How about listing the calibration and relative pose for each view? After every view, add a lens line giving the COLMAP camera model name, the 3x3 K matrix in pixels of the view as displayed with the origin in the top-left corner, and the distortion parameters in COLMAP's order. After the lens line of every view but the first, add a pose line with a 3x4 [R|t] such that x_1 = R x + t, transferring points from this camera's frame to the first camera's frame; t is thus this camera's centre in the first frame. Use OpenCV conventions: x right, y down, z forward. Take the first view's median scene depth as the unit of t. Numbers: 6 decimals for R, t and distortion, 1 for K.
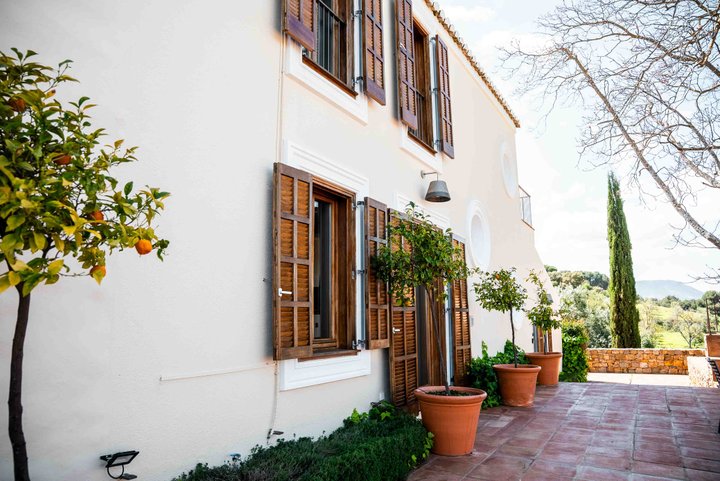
lens RADIAL K [[503.3, 0, 360.0], [0, 503.3, 240.5], [0, 0, 1]] dist [-0.151853, 0.115358]
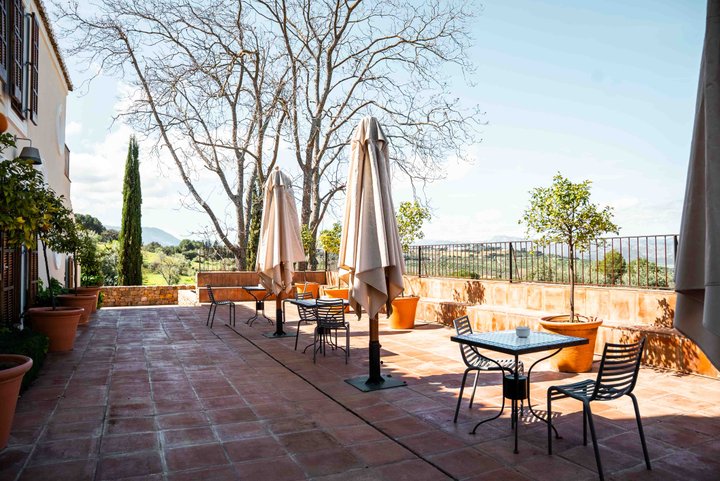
lens RADIAL K [[503.3, 0, 360.0], [0, 503.3, 240.5], [0, 0, 1]] dist [-0.151853, 0.115358]
pose [[0.564550, 0.034703, 0.824669, -0.143166], [-0.130054, 0.990375, 0.047356, -0.021938], [-0.815089, -0.133987, 0.563629, -0.143405]]
